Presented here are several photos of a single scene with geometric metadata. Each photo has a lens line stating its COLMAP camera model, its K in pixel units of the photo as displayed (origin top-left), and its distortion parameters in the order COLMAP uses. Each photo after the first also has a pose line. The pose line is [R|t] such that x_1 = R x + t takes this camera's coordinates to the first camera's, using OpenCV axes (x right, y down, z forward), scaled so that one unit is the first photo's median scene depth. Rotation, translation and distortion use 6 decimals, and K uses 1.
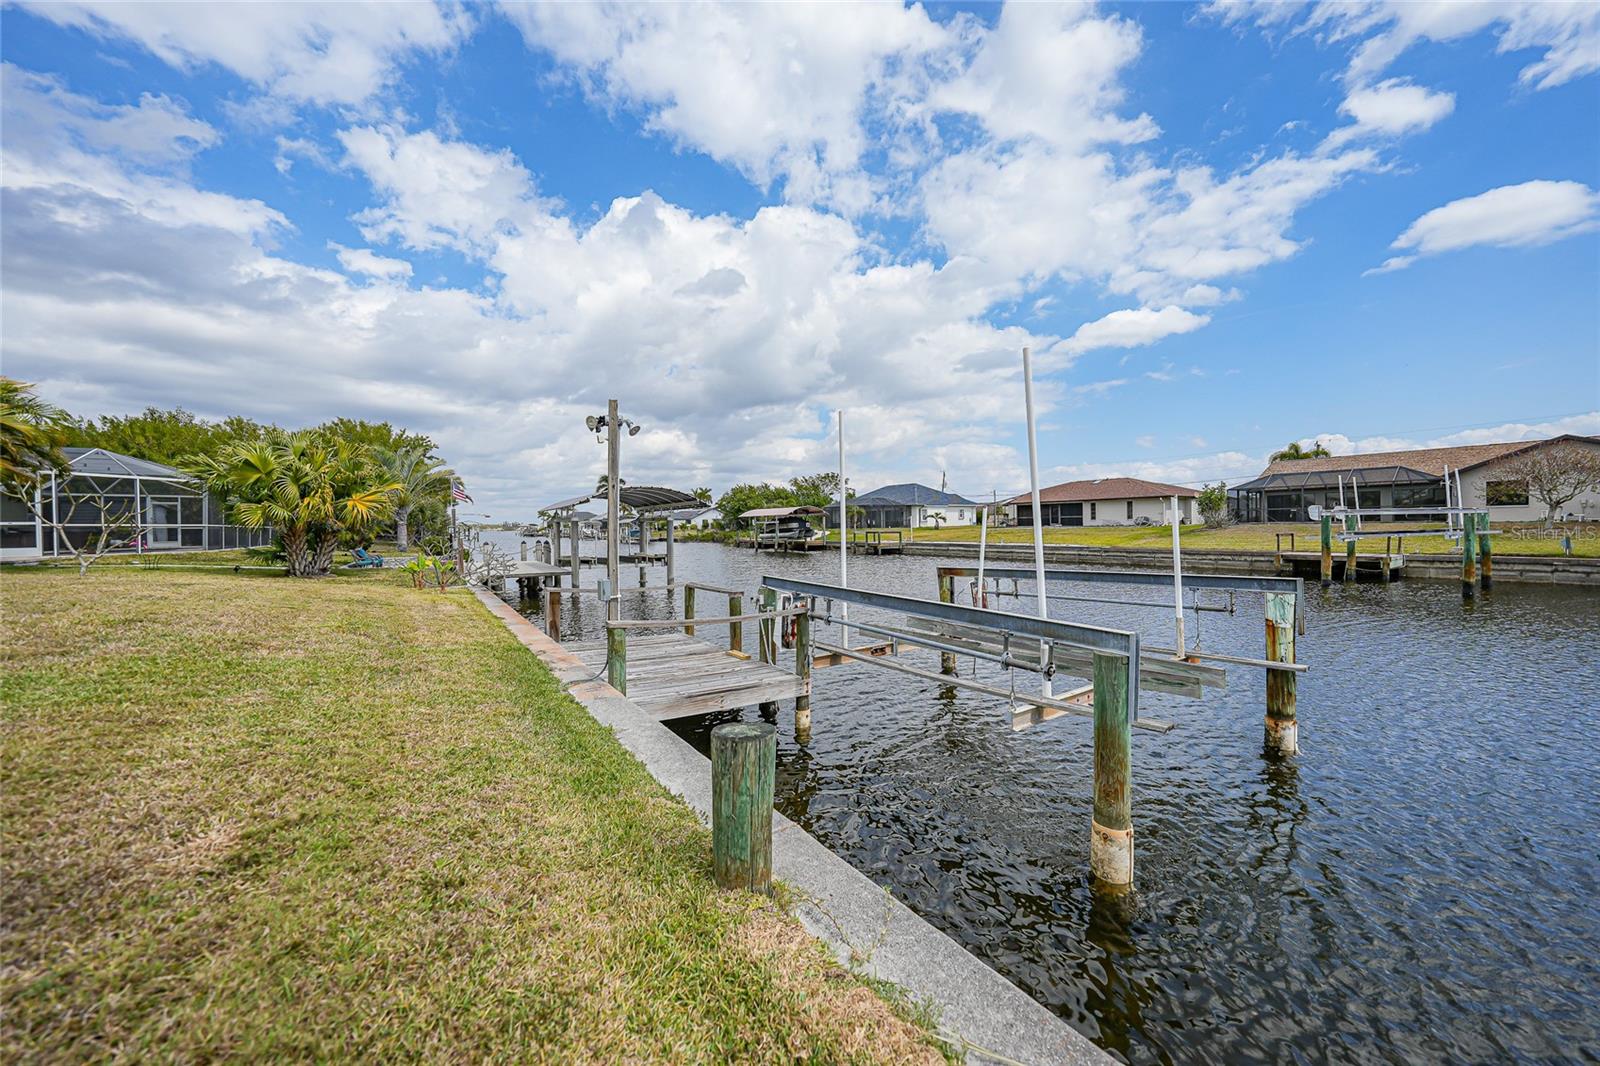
lens RADIAL K [[575.2, 0, 794.6], [0, 575.2, 543.0], [0, 0, 1]] dist [0.011351, -0.000114]
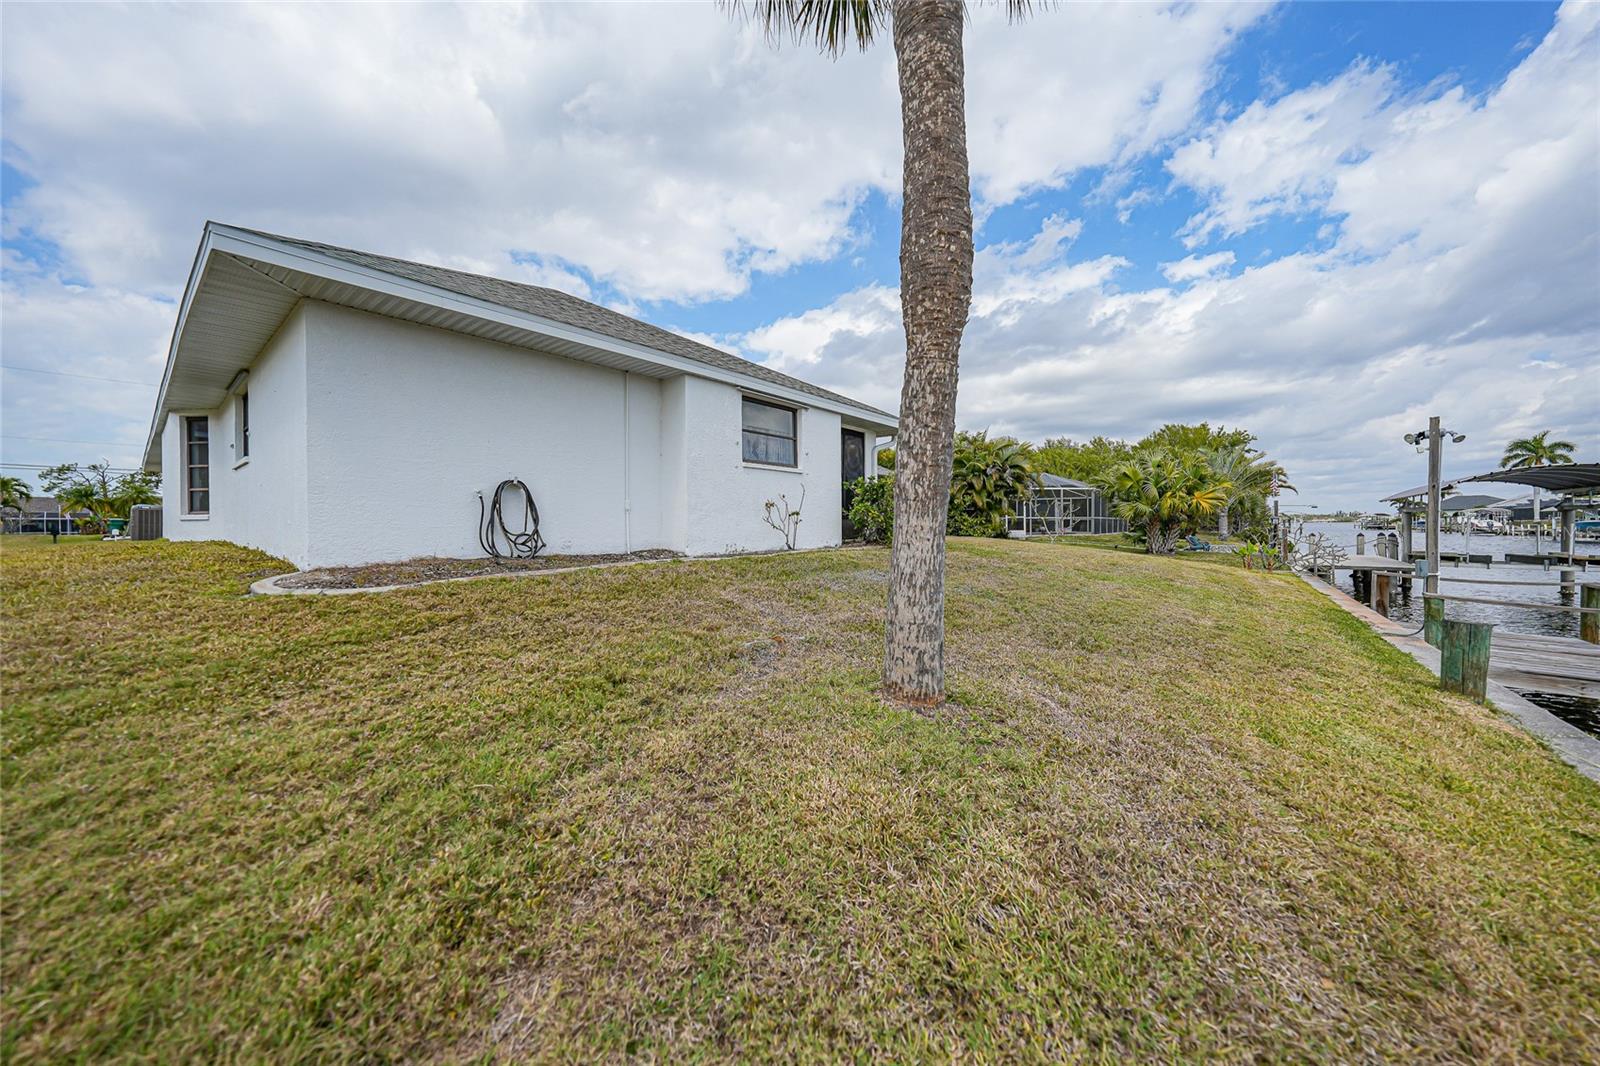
lens RADIAL K [[570.3, 0, 797.7], [0, 570.3, 526.2], [0, 0, 1]] dist [-0.024316, 0.006565]
pose [[0.331639, 0.009194, -0.943362, 0.096463], [-0.021937, 0.999757, 0.002032, 0.004730], [0.943151, 0.020021, 0.331760, -0.182678]]
